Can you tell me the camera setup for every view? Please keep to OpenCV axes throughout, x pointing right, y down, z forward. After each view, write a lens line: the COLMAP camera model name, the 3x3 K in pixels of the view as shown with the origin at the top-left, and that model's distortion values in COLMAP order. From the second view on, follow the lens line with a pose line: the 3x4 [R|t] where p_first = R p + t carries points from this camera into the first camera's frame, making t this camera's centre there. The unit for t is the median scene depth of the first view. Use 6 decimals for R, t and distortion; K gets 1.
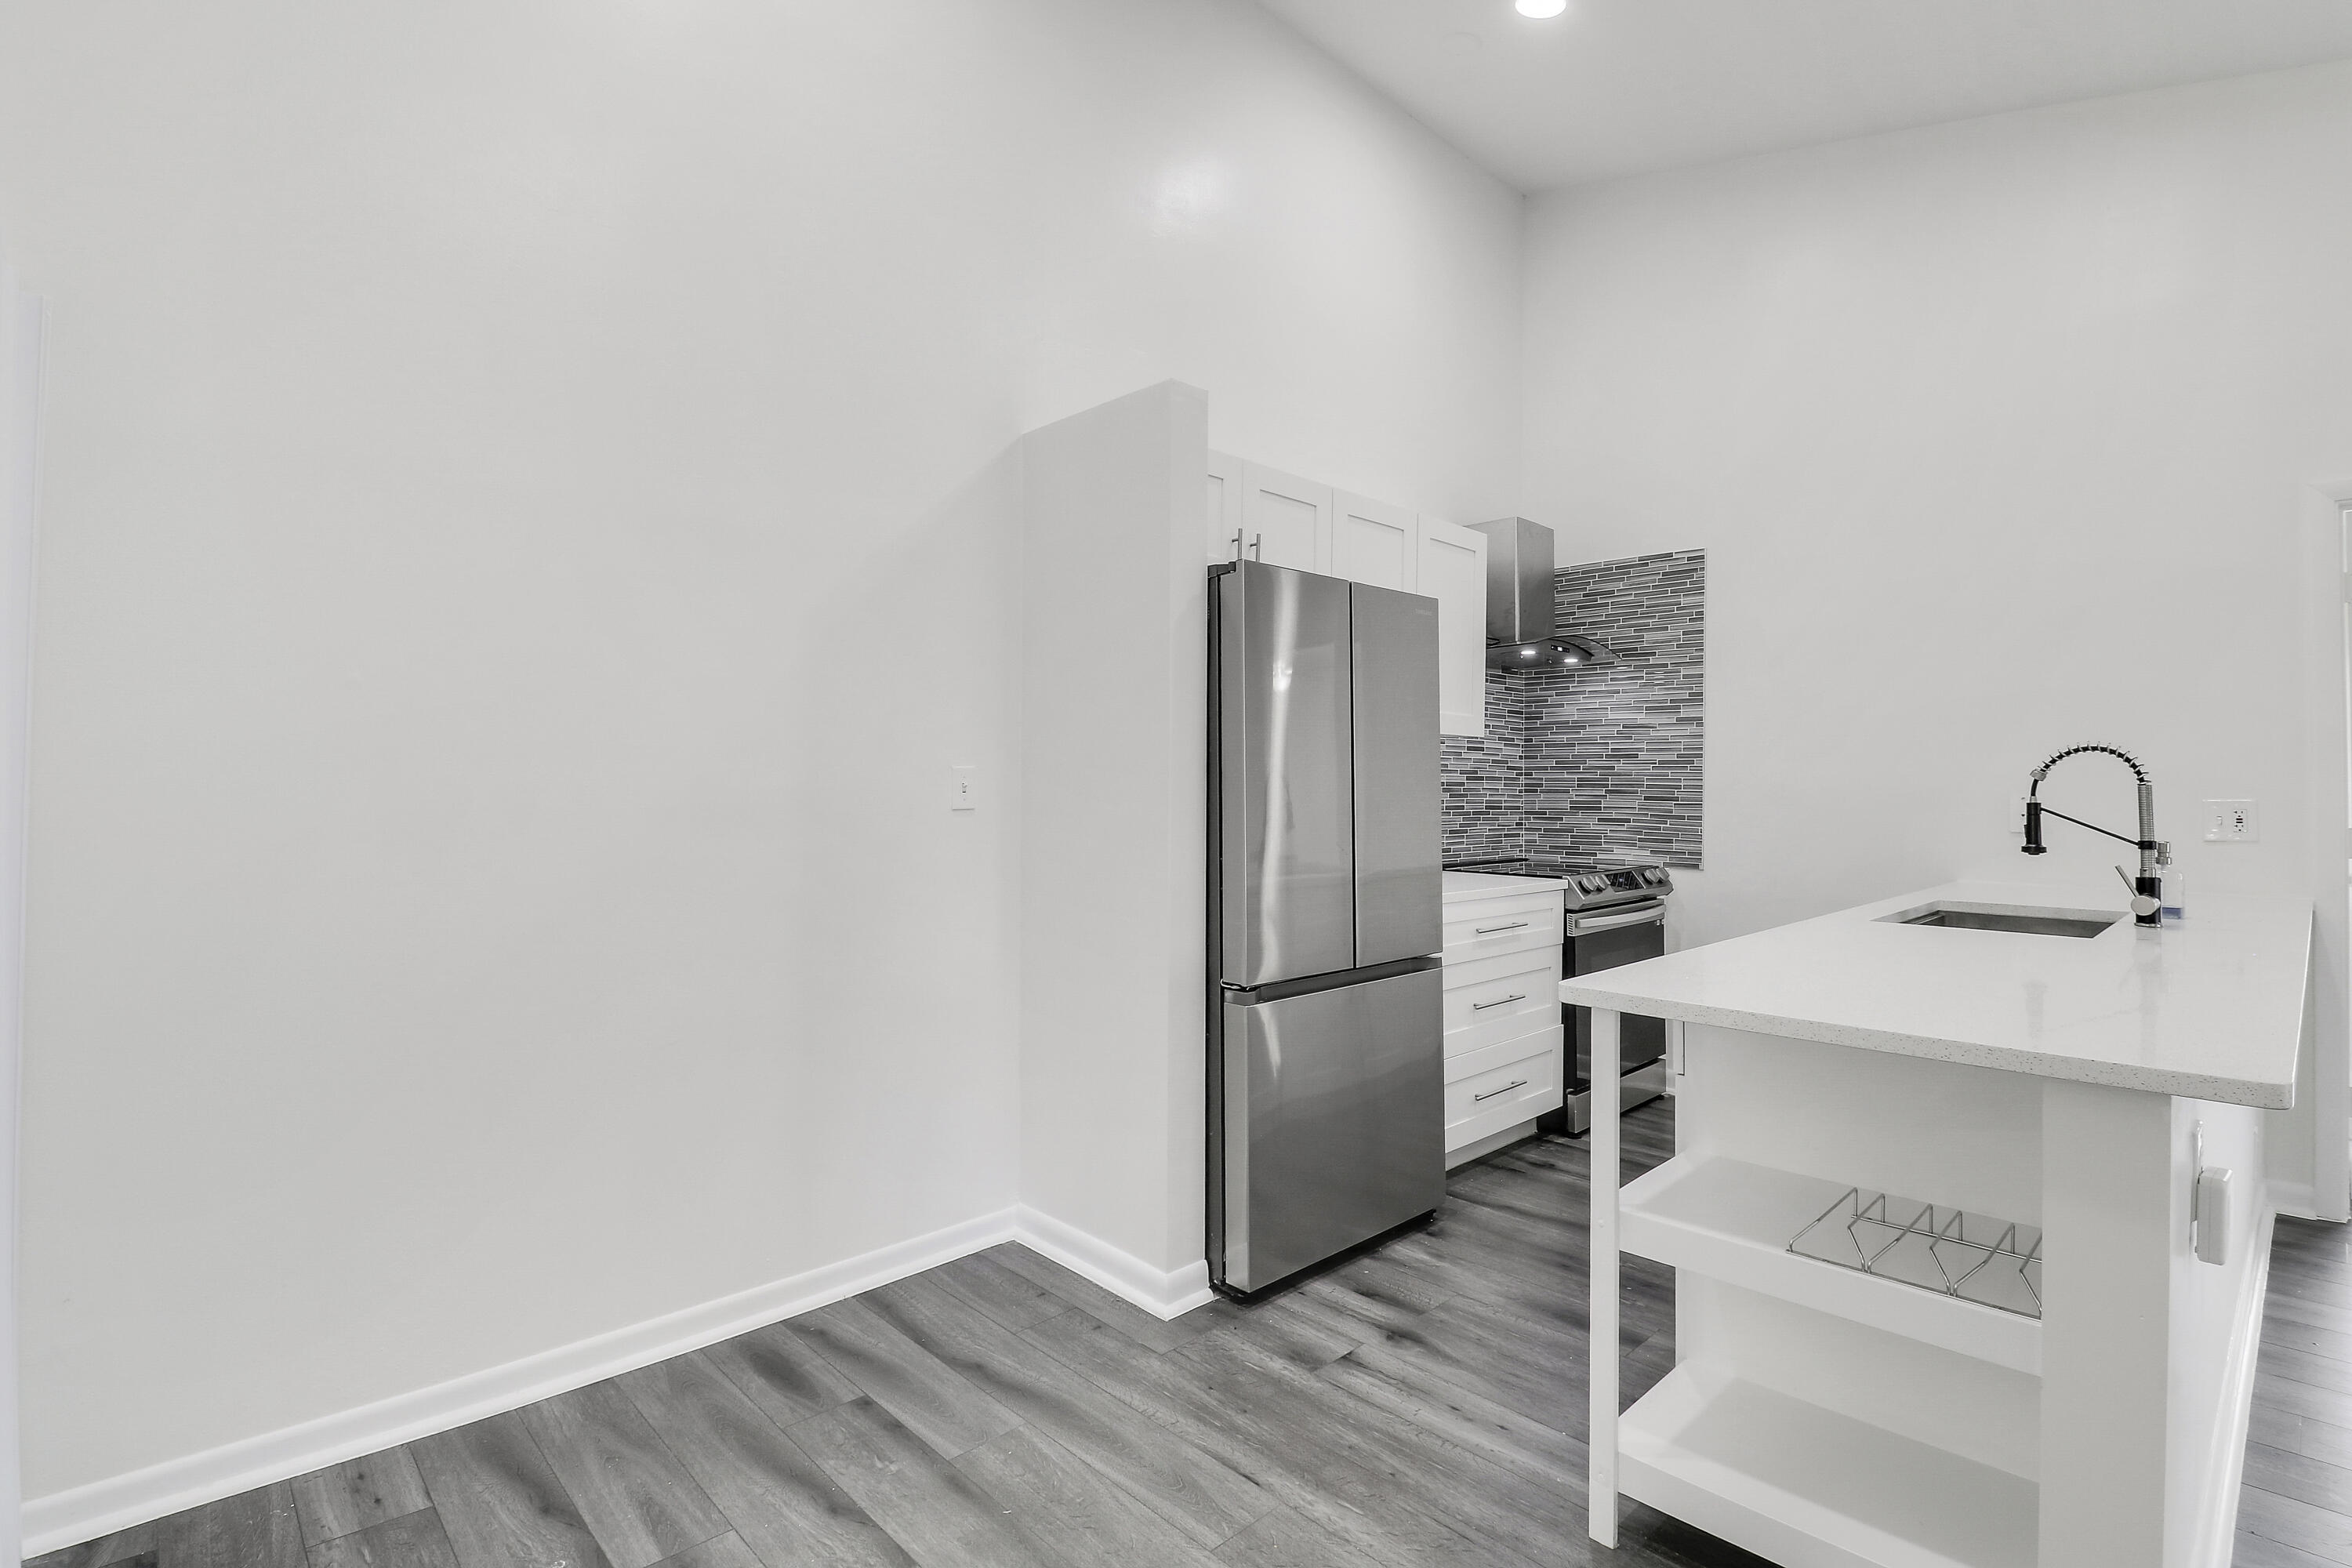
lens RADIAL K [[1129.8, 0, 1176.0], [0, 1129.8, 784.0], [0, 0, 1]] dist [0.018051, -0.025224]
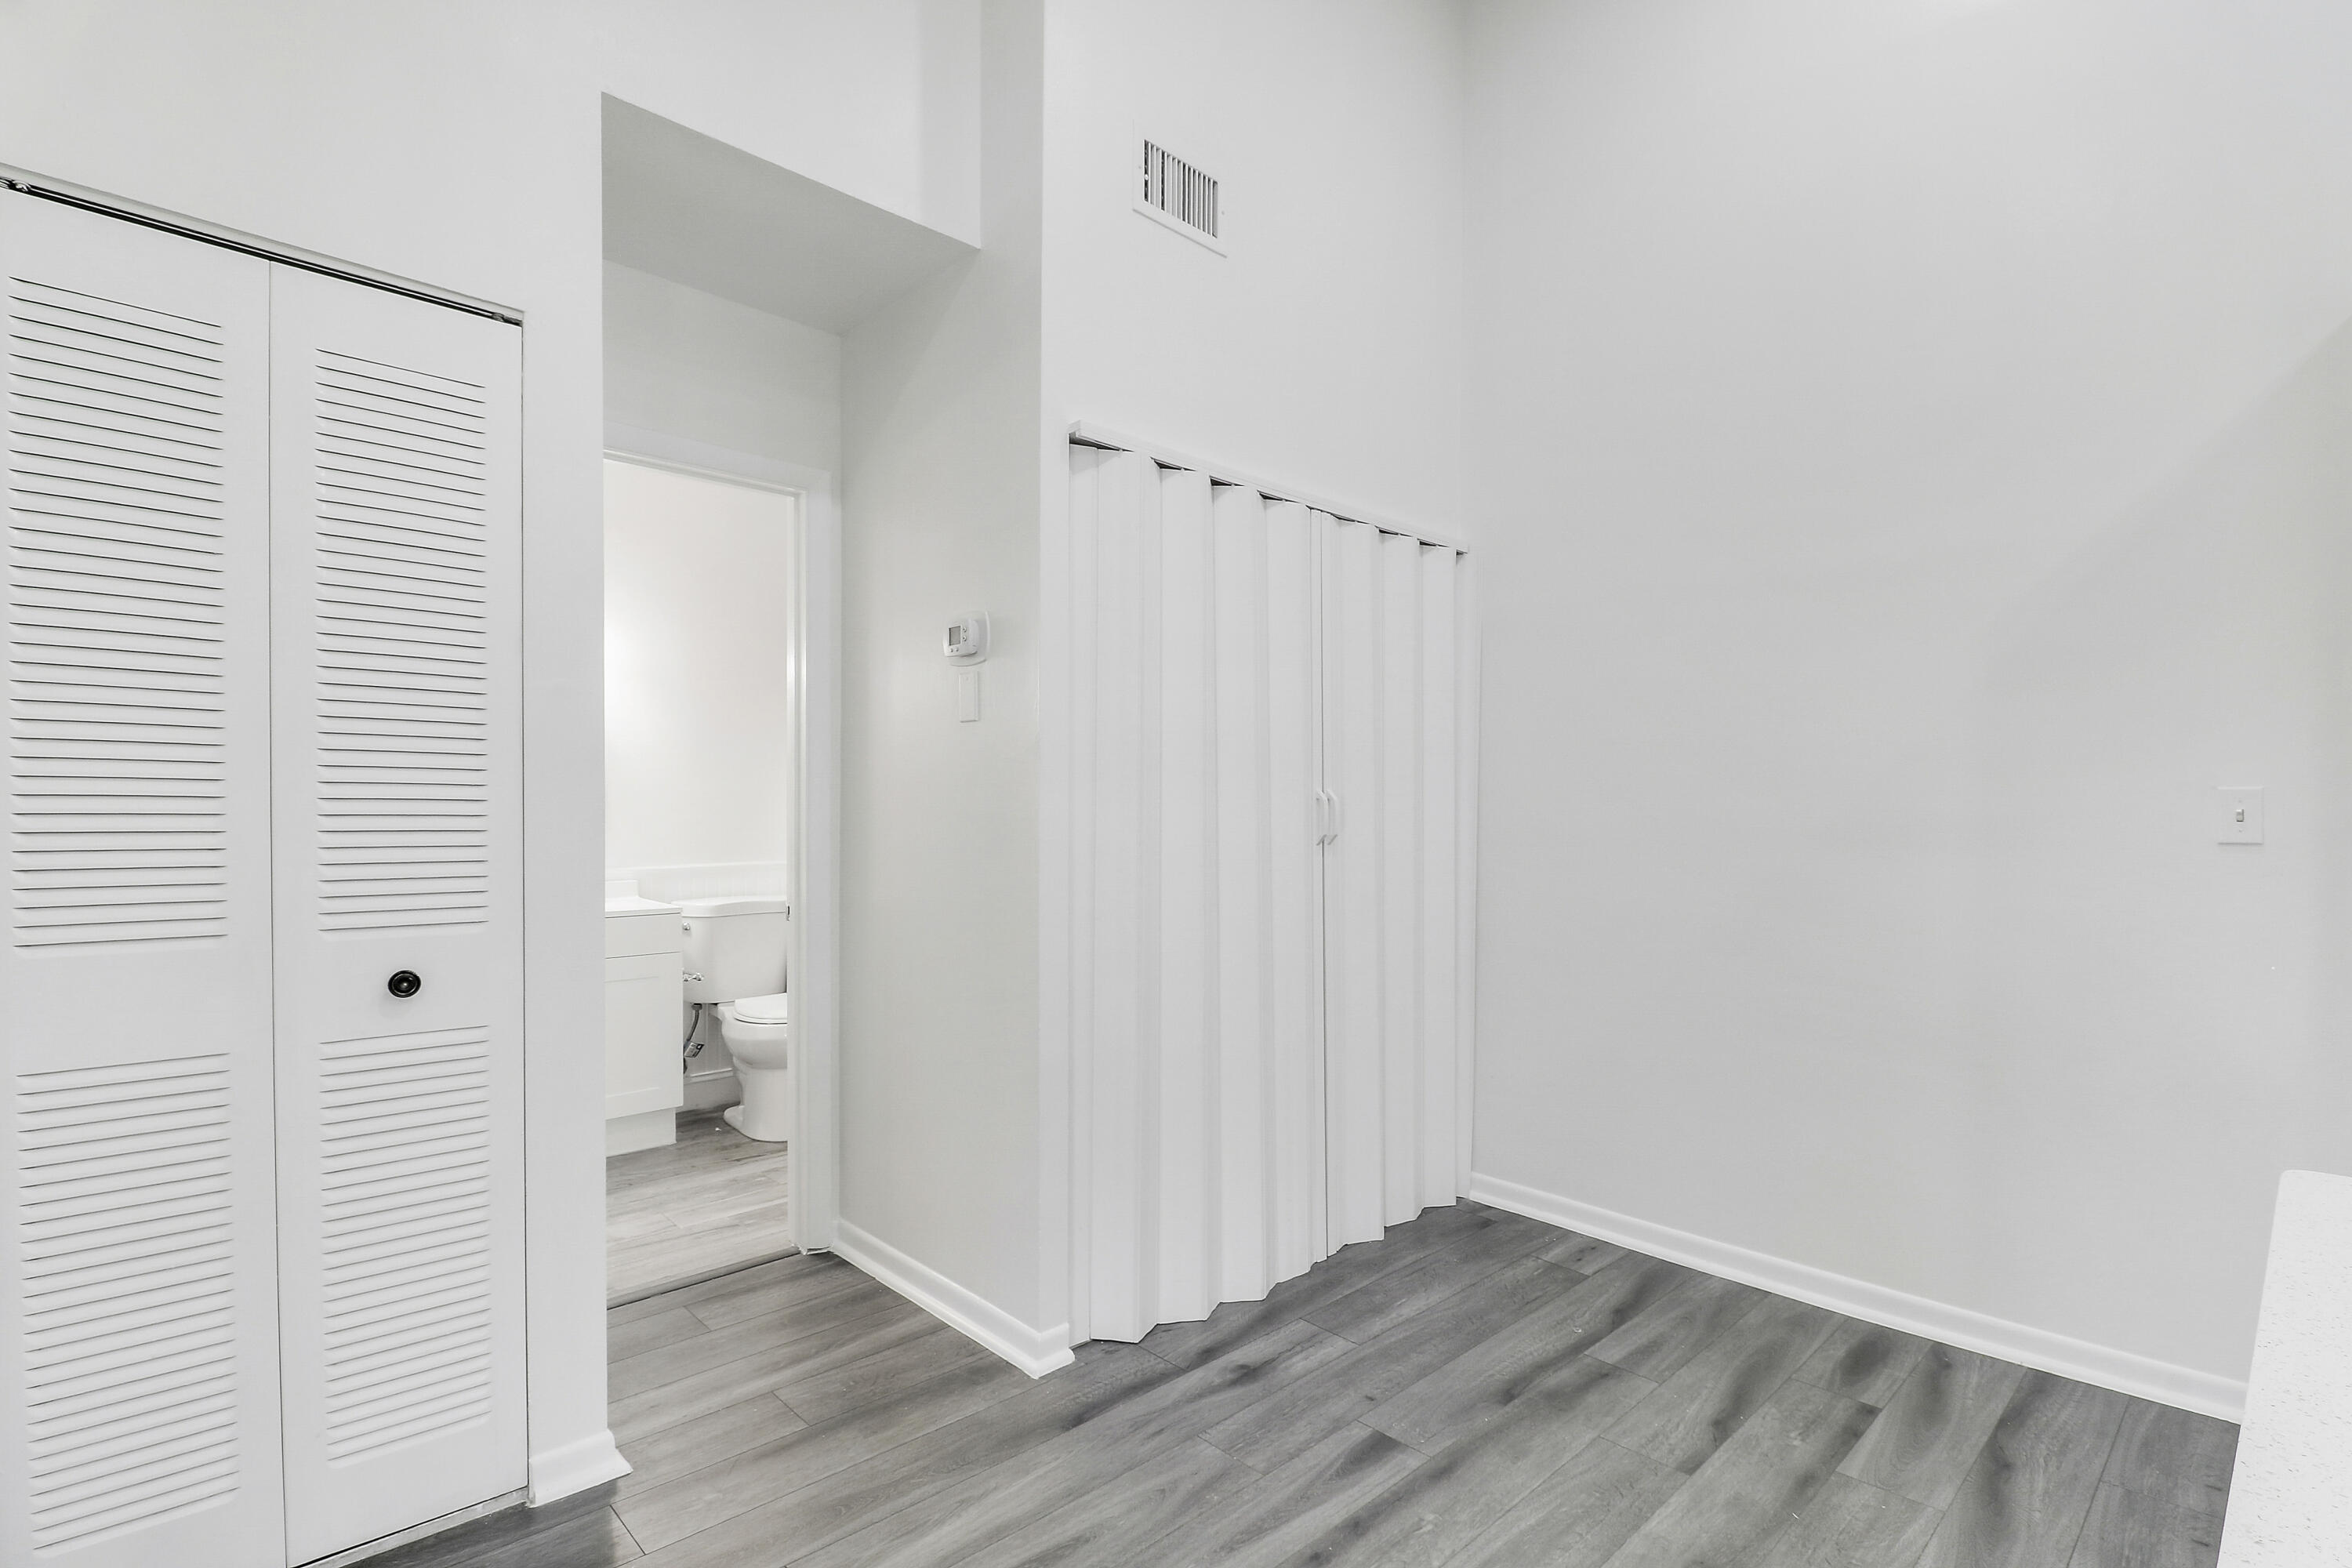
lens RADIAL K [[1080.2, 0, 1184.8], [0, 1080.2, 826.0], [0, 0, 1]] dist [0.017792, -0.031470]
pose [[0.001996, 0.015178, -0.999883, 0.333987], [-0.009199, 0.999843, 0.015159, 0.004201], [0.999956, 0.009168, 0.002135, 0.181649]]
